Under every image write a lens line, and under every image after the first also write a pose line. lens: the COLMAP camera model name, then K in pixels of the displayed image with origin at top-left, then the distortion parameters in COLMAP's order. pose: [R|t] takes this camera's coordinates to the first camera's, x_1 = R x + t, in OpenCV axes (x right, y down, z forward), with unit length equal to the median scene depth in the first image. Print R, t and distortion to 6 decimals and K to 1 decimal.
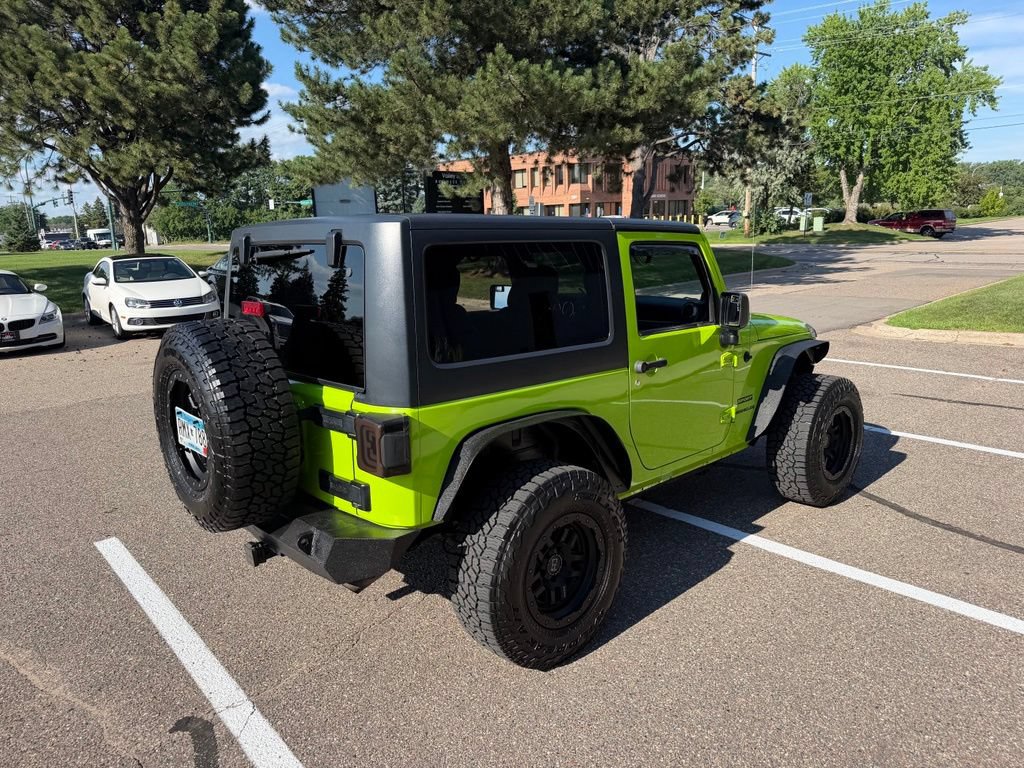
lens RADIAL K [[736.0, 0, 504.7], [0, 736.0, 384.5], [0, 0, 1]] dist [0.009050, -0.019952]
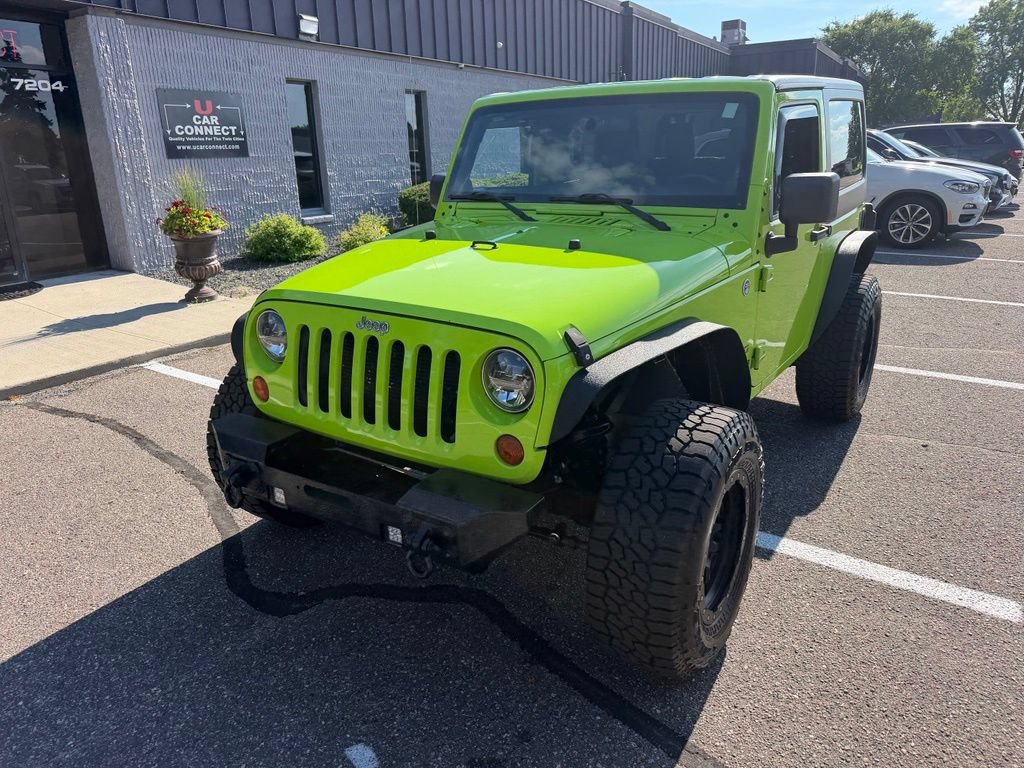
lens RADIAL K [[725.7, 0, 515.6], [0, 725.7, 385.4], [0, 0, 1]] dist [0.000015, -0.005022]
pose [[-0.966266, 0.134280, -0.219772, 0.136098], [0.004804, 0.862573, 0.505910, -0.107981], [0.257503, 0.487788, -0.834120, 0.573416]]
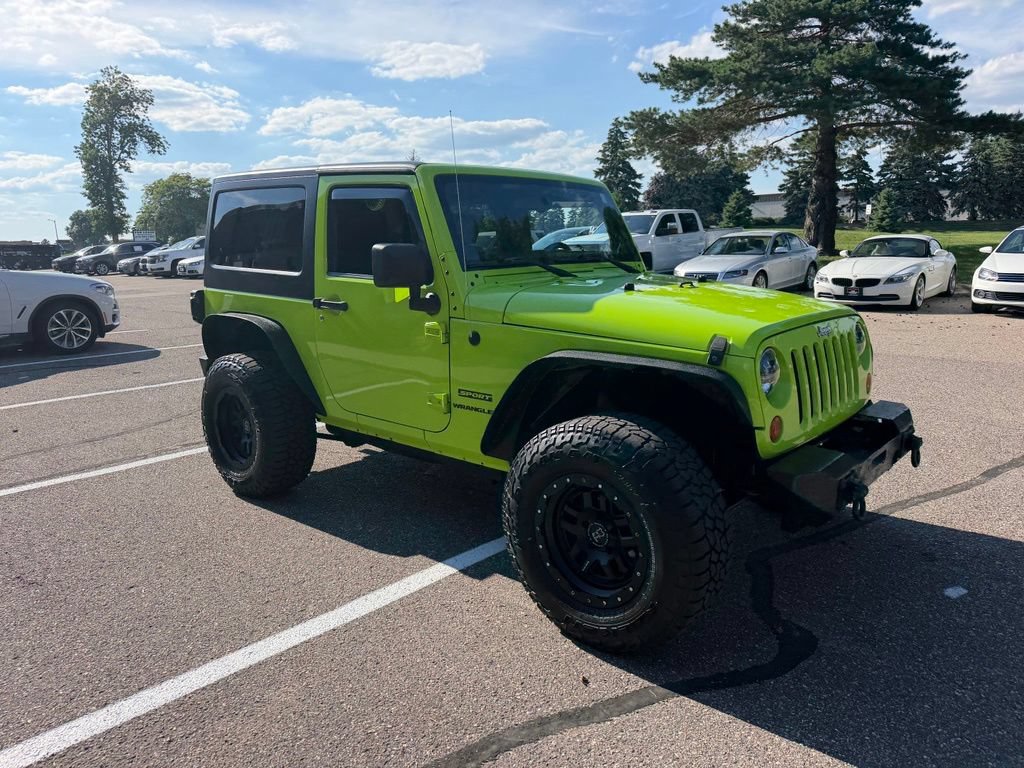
lens RADIAL K [[714.6, 0, 512.0], [0, 714.6, 384.0], [0, 0, 1]] dist [0.025661, -0.041187]
pose [[0.107973, 0.226139, -0.968092, 0.331297], [-0.188818, 0.960725, 0.203359, -0.046938], [0.976058, 0.160836, 0.146431, 0.298905]]
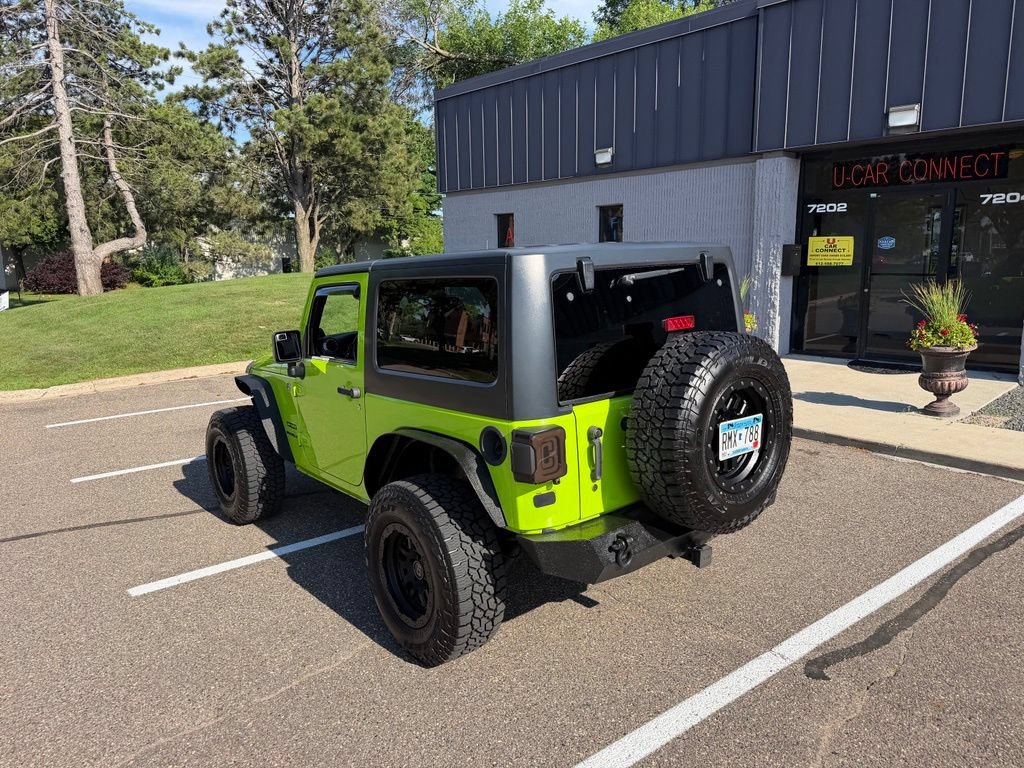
lens RADIAL K [[730.0, 0, 515.7], [0, 730.0, 379.7], [0, 0, 1]] dist [0.026438, -0.039312]
pose [[0.033775, -0.137652, 0.989905, -0.324203], [0.234602, 0.963887, 0.126030, -0.050357], [-0.971505, 0.227977, 0.064848, 0.272410]]
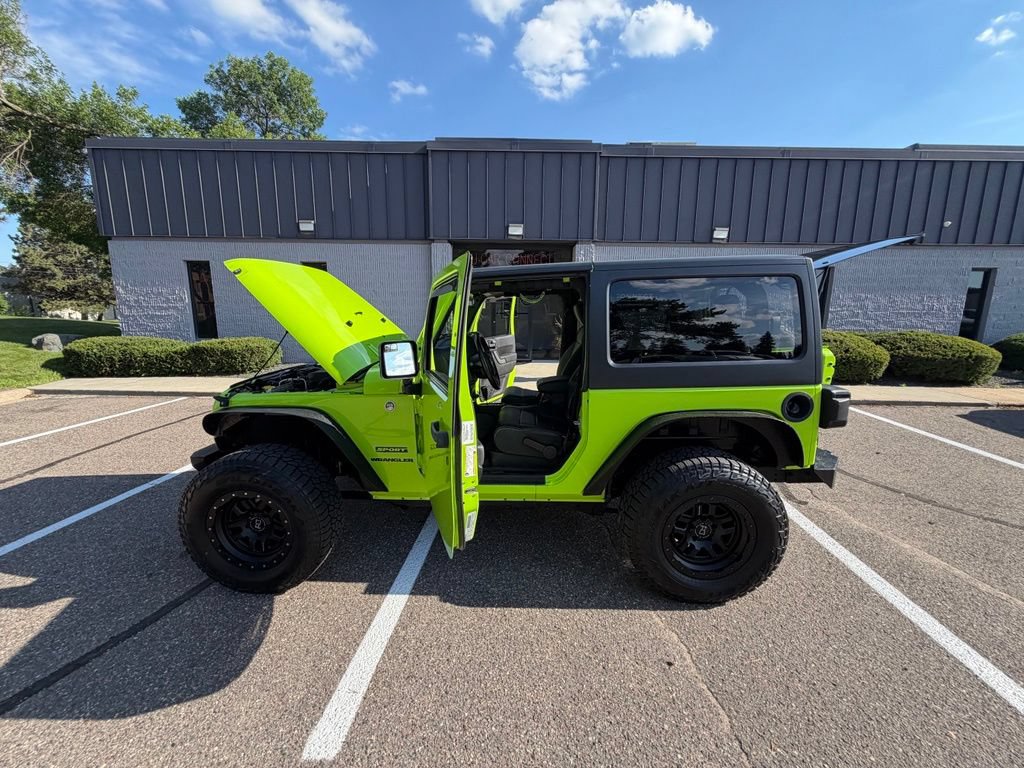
lens RADIAL K [[412.0, 0, 510.2], [0, 412.0, 381.7], [0, 0, 1]] dist [0.000815, 0.000079]
pose [[-0.720956, -0.091676, 0.686890, -0.131870], [0.168077, 0.938482, 0.301667, -0.083294], [-0.672289, 0.332939, -0.661196, 0.485074]]
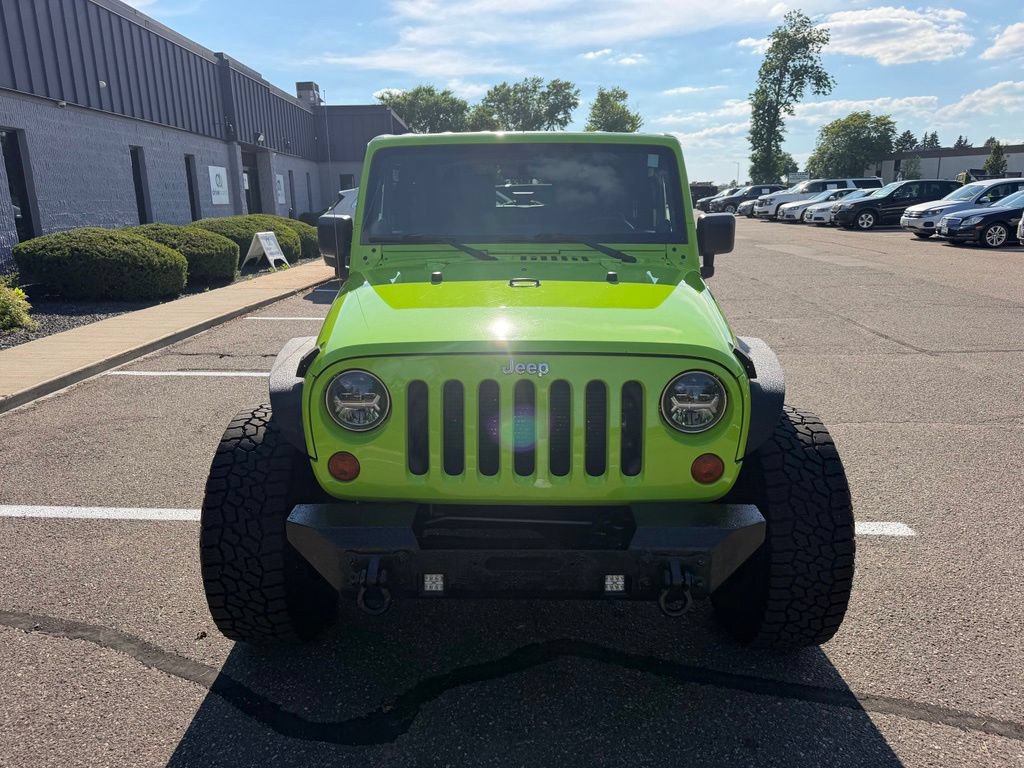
lens RADIAL K [[718.3, 0, 511.5], [0, 718.3, 377.1], [0, 0, 1]] dist [0.004397, -0.012102]
pose [[-0.681830, 0.221306, -0.697231, 0.238452], [-0.119310, 0.906732, 0.404478, -0.095484], [0.721715, 0.358971, -0.591833, 0.507728]]
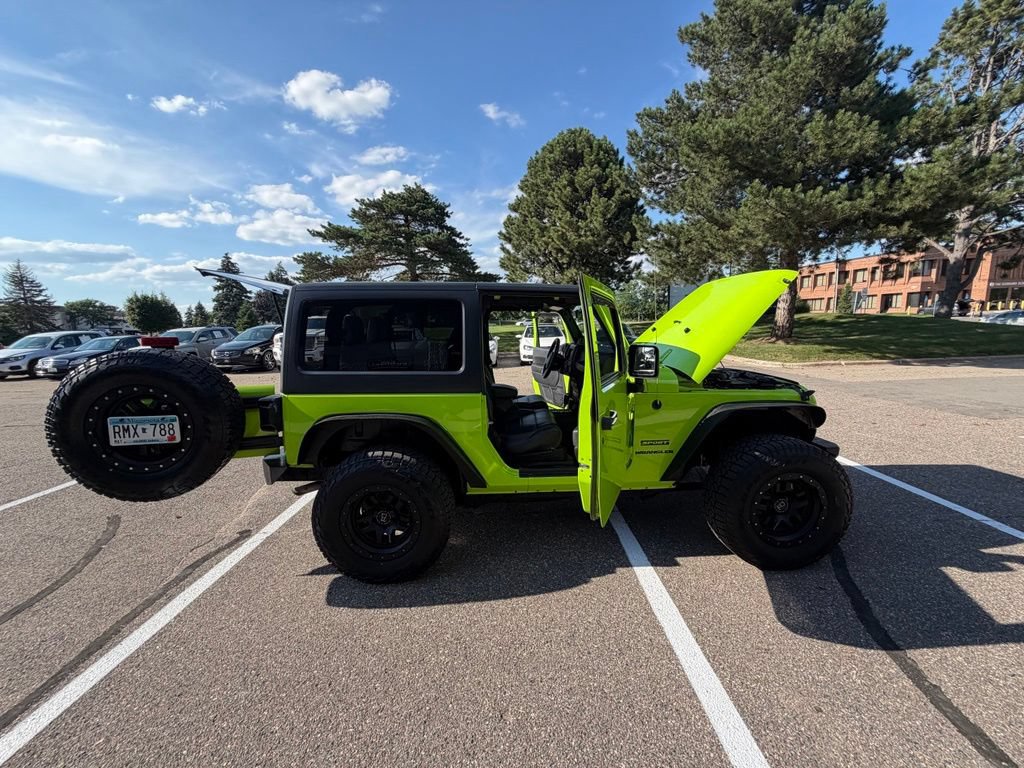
lens RADIAL K [[409.0, 0, 503.1], [0, 409.0, 381.5], [0, 0, 1]] dist [0.000183, -0.000249]
pose [[0.752231, 0.104461, -0.650566, 0.176696], [-0.134497, 0.990907, 0.003594, -0.014014], [0.645027, 0.084796, 0.759441, 0.118576]]
